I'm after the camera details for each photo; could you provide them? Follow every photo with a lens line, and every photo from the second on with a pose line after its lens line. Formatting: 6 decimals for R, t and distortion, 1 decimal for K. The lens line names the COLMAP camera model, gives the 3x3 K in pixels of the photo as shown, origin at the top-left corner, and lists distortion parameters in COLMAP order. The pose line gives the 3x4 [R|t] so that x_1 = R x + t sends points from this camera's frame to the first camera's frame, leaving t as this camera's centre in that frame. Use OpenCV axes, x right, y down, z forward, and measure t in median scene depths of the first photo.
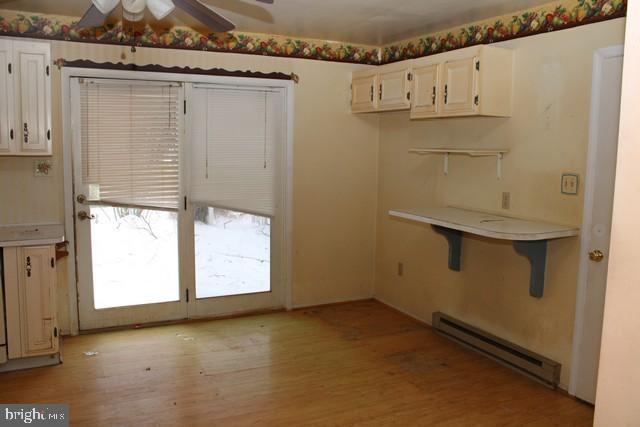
lens RADIAL K [[541.9, 0, 318.4], [0, 541.9, 206.1], [0, 0, 1]] dist [-0.162151, 0.154050]
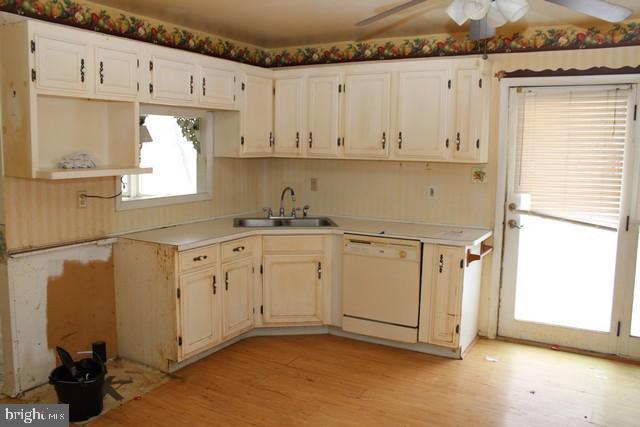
lens RADIAL K [[541.9, 0, 318.4], [0, 541.9, 206.1], [0, 0, 1]] dist [-0.162151, 0.154050]
pose [[0.559913, 0.084641, -0.824217, 0.183297], [-0.097599, 0.994580, 0.035835, -0.016330], [0.822783, 0.060378, 0.565140, 0.119609]]
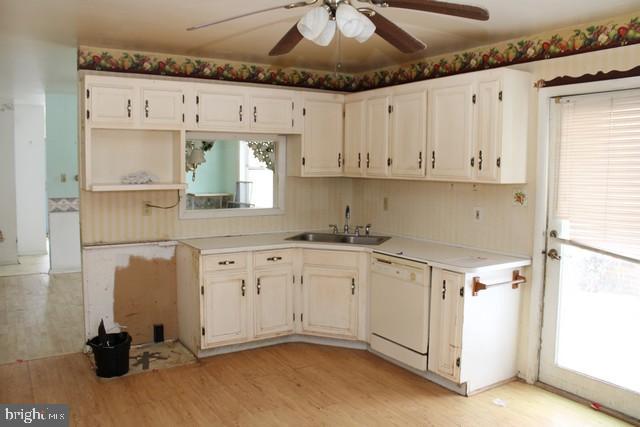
lens RADIAL K [[541.9, 0, 318.4], [0, 541.9, 206.1], [0, 0, 1]] dist [-0.162151, 0.154050]
pose [[0.099887, 0.062720, -0.993020, 0.384842], [-0.116929, 0.991836, 0.050884, -0.060571], [0.988104, 0.111031, 0.106405, 0.518802]]
